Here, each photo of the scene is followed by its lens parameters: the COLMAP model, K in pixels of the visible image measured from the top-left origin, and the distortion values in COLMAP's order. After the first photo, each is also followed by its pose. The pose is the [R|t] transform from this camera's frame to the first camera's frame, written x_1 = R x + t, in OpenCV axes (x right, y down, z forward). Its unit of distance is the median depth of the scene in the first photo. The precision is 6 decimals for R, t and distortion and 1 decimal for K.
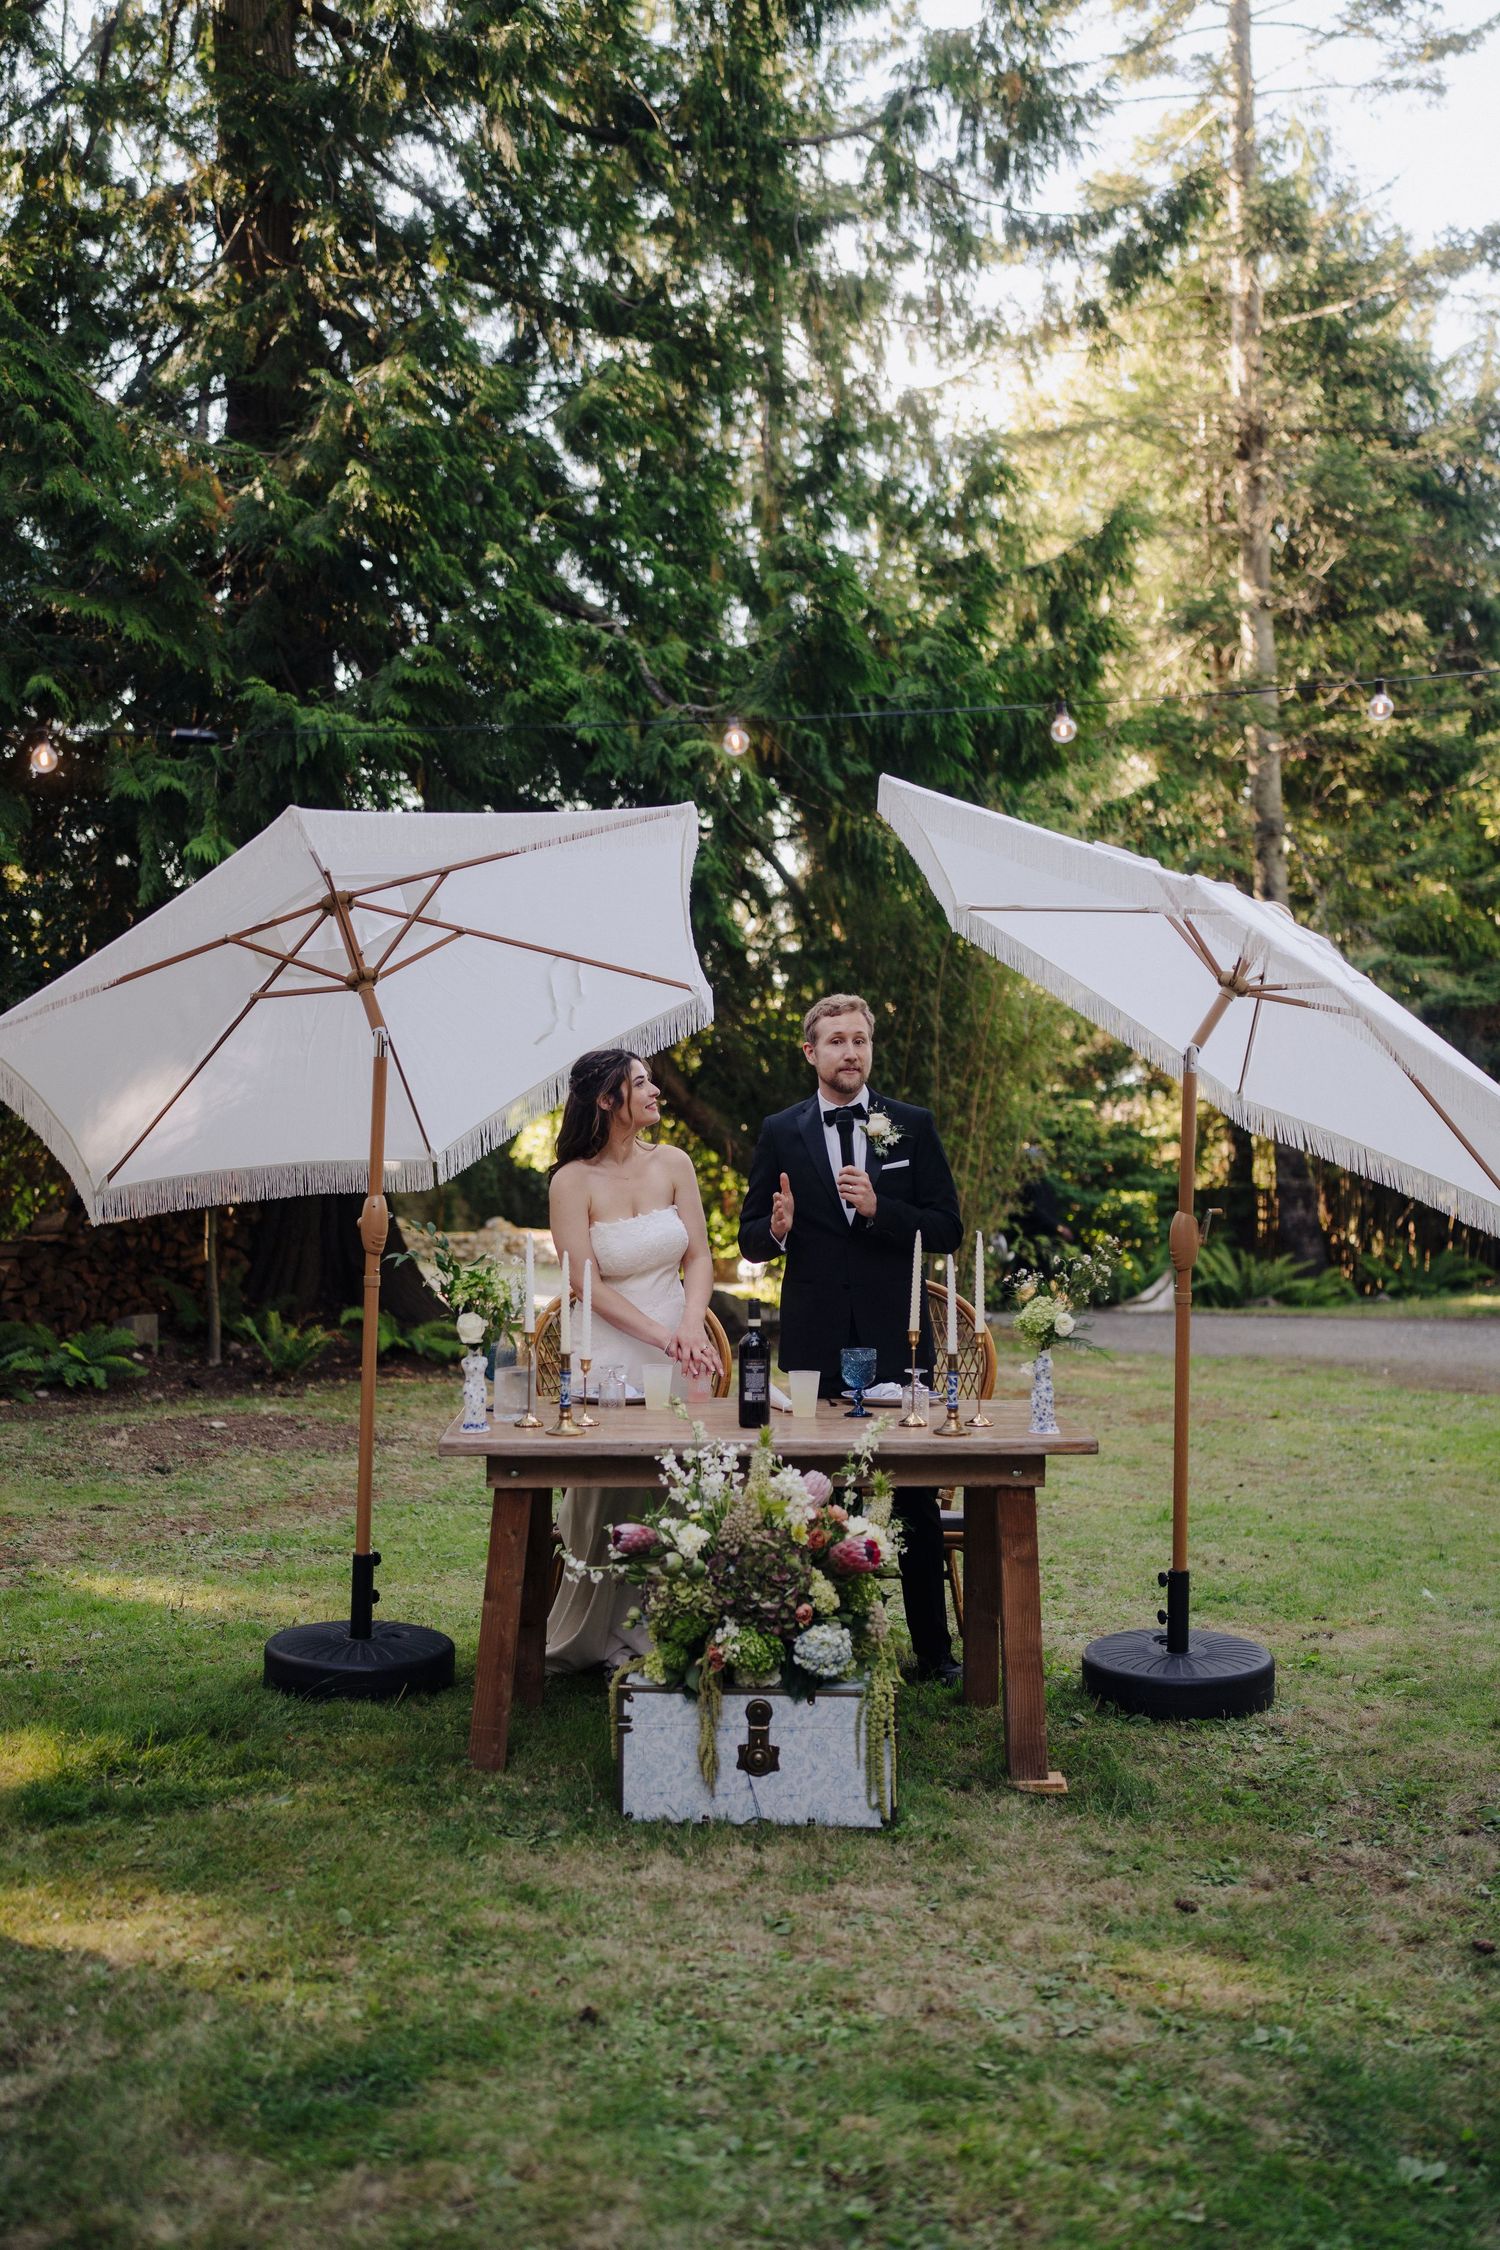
lens RADIAL K [[2310.8, 0, 755.8], [0, 2310.8, 1163.3], [0, 0, 1]] dist [-0.055420, 0.159097]
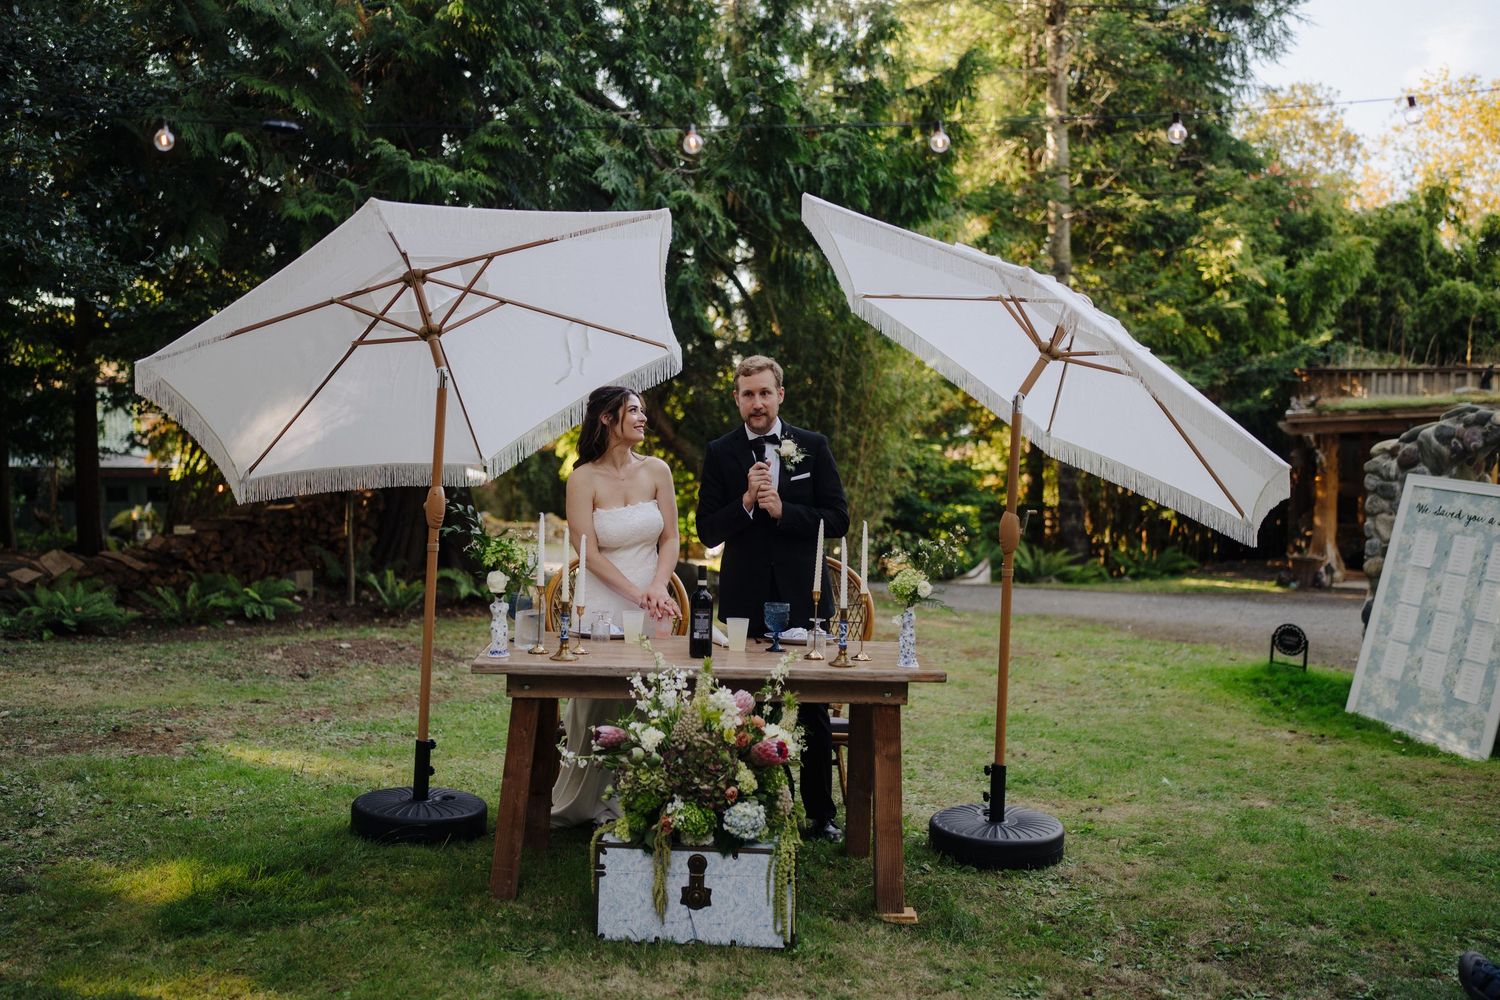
lens RADIAL K [[1478.9, 0, 754.0], [0, 1478.9, 528.7], [0, 0, 1]] dist [-0.044225, 0.169397]
pose [[0.999469, 0.023613, 0.022455, 0.007131], [-0.024267, 0.999275, 0.029337, 0.006887], [-0.021746, -0.029866, 0.999317, 0.079356]]
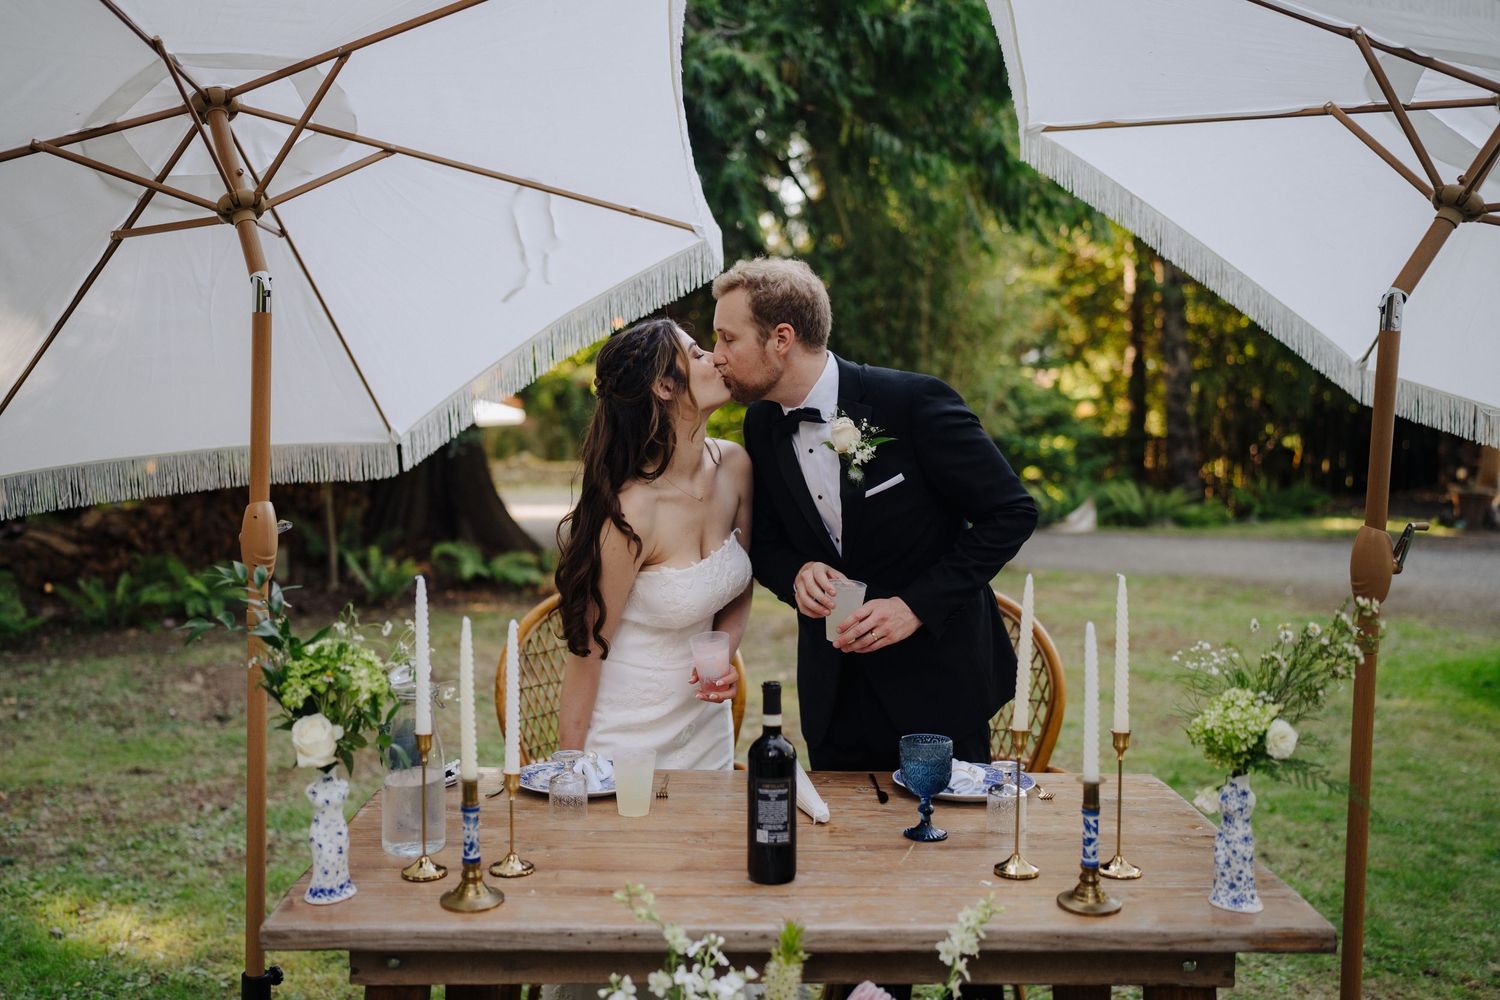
lens RADIAL K [[1487.0, 0, 746.6], [0, 1487.0, 518.5], [0, 0, 1]] dist [-0.001342, 0.005754]
pose [[0.999787, 0.000533, -0.020643, 0.000513], [0.000951, 0.997419, 0.071795, -0.012100], [0.020628, -0.071799, 0.997206, 0.435053]]
